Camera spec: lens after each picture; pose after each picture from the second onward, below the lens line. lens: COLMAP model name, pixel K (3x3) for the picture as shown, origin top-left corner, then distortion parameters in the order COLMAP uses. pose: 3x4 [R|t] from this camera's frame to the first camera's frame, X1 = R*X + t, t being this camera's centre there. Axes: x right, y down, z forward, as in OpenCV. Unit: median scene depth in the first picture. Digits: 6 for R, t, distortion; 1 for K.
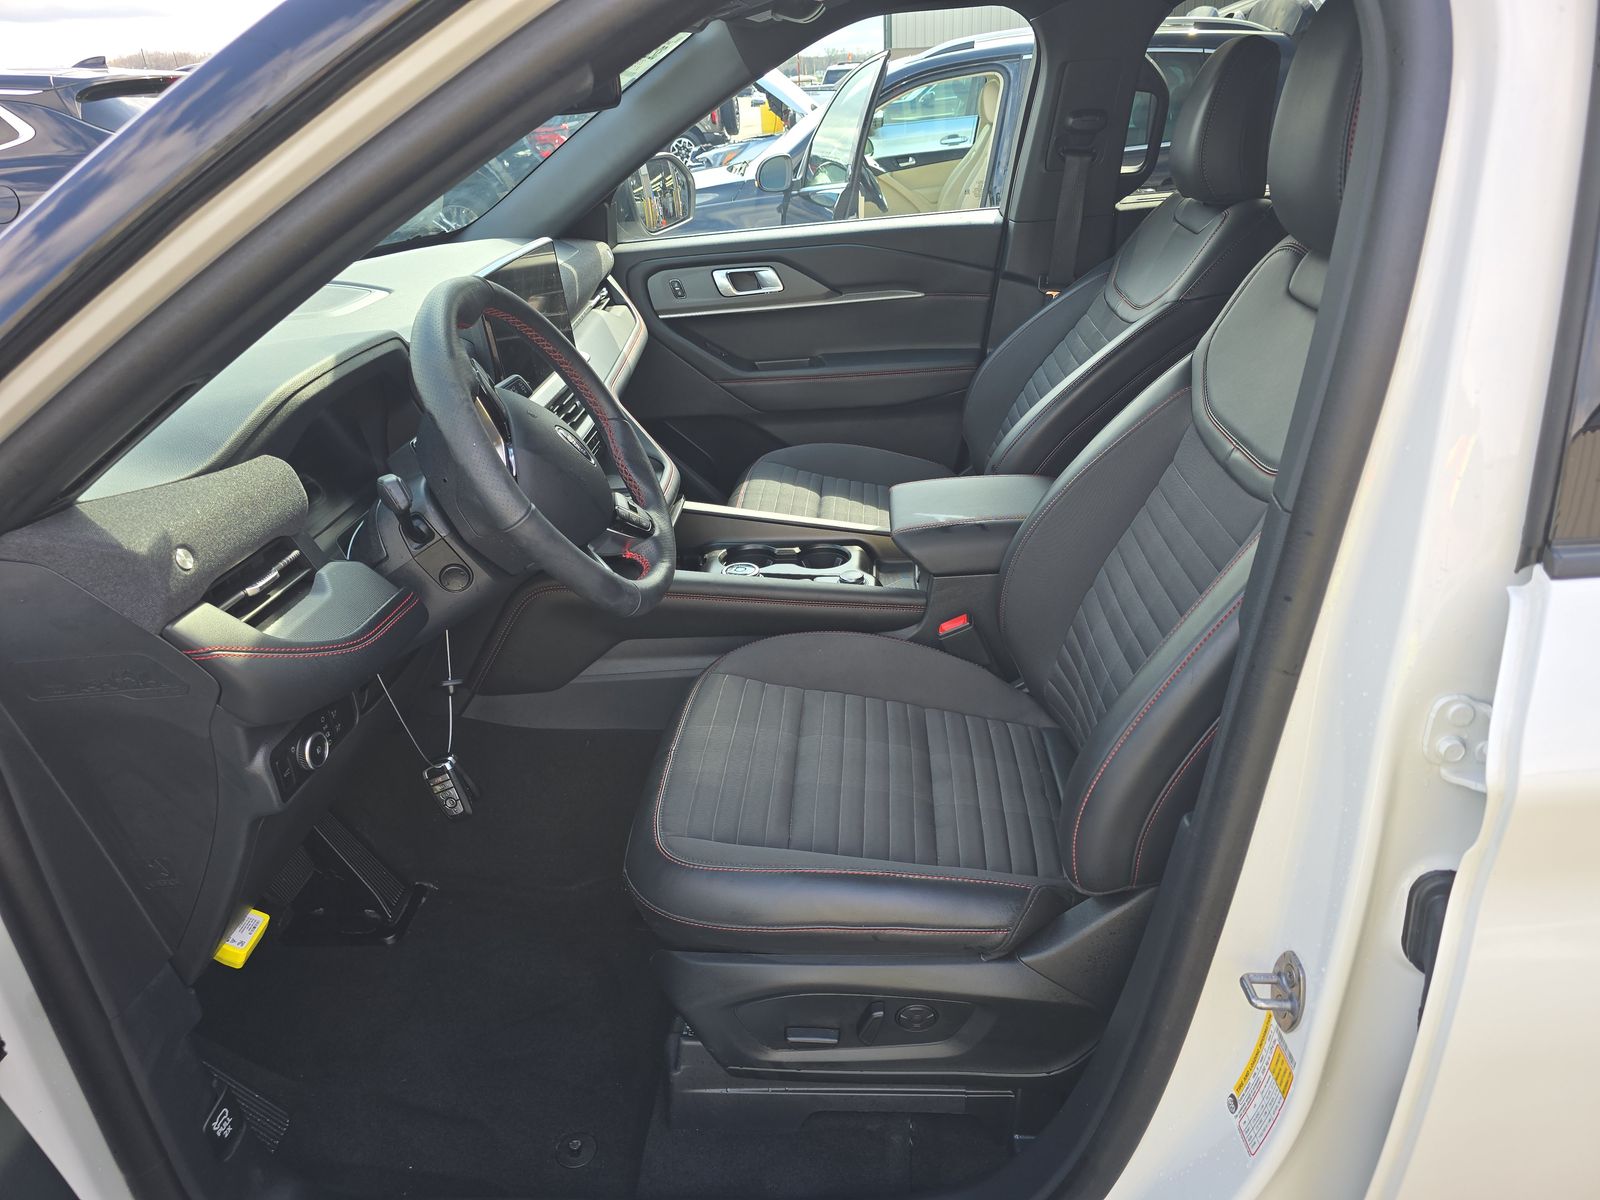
lens RADIAL K [[1040.1, 0, 800.0], [0, 1040.1, 600.0], [0, 0, 1]] dist [0.004954, -0.000741]
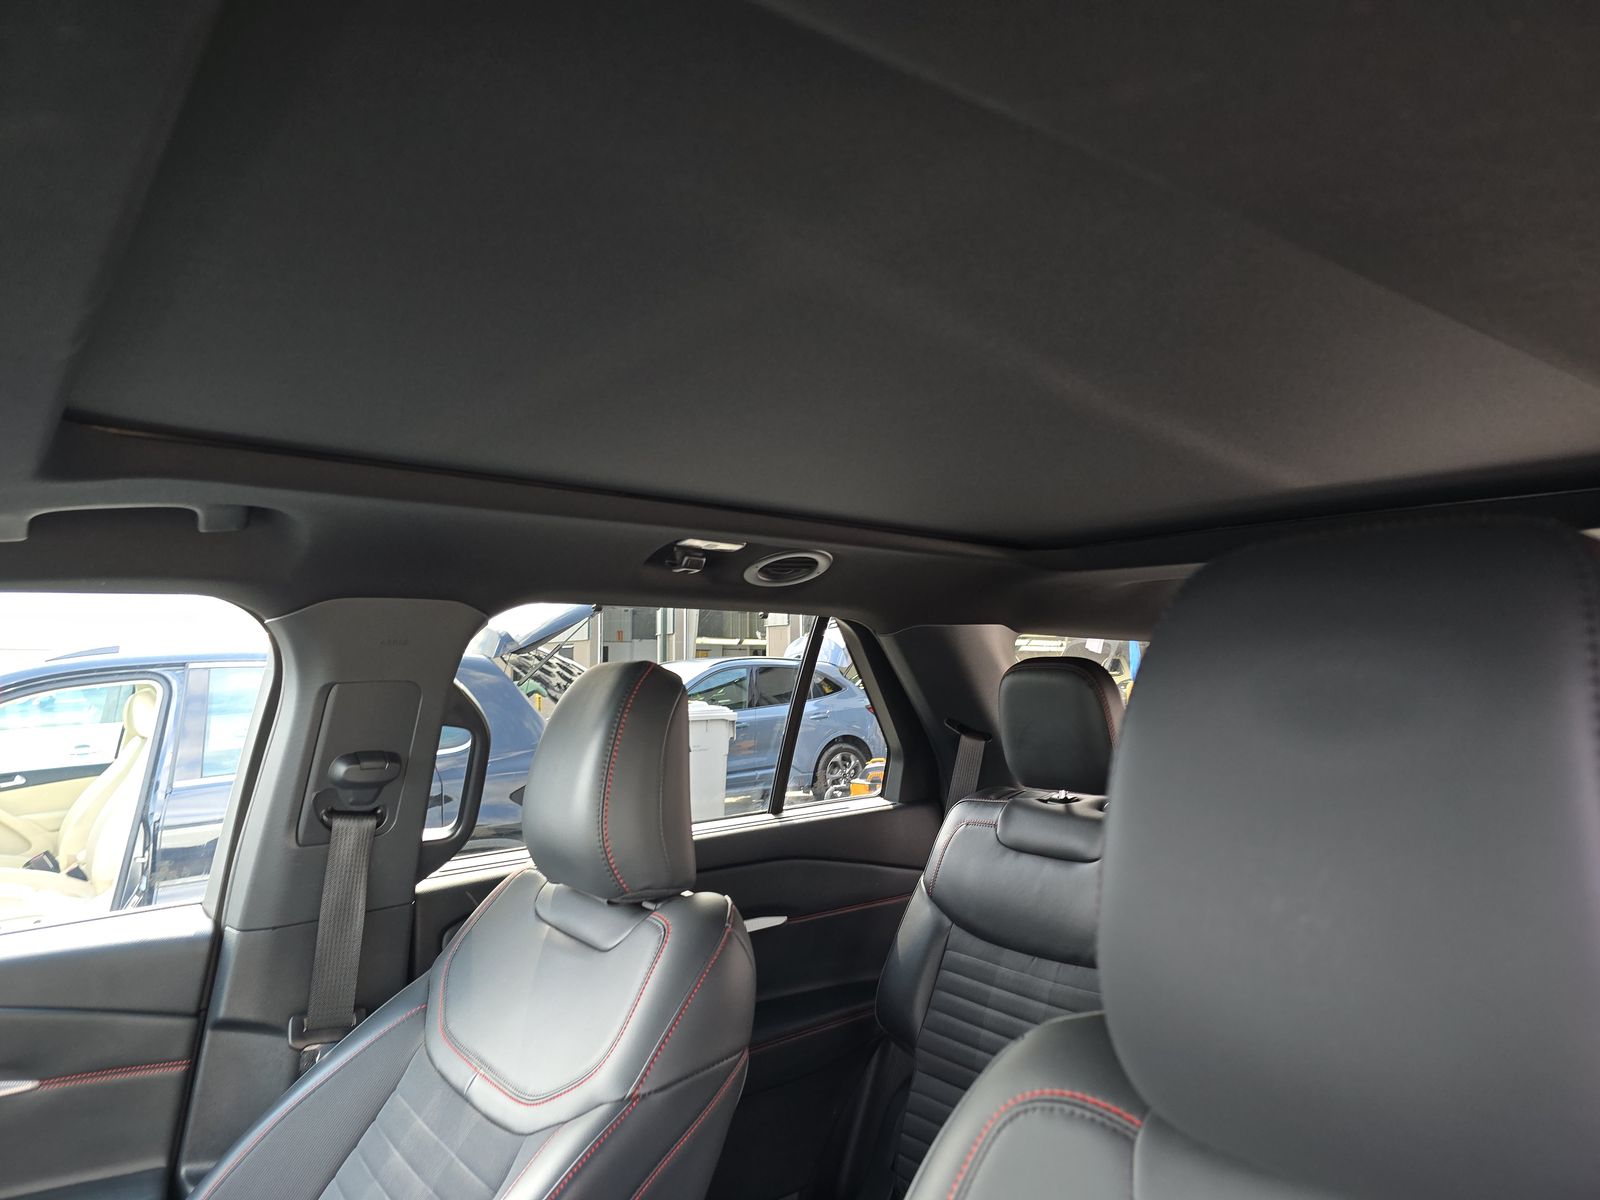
lens RADIAL K [[1040.1, 0, 800.0], [0, 1040.1, 600.0], [0, 0, 1]] dist [0.004954, -0.000741]
pose [[0.741643, 0.085996, 0.665260, 0.038385], [0.274381, 0.866096, -0.417842, -0.190932], [-0.612112, 0.492424, 0.618738, 0.358667]]
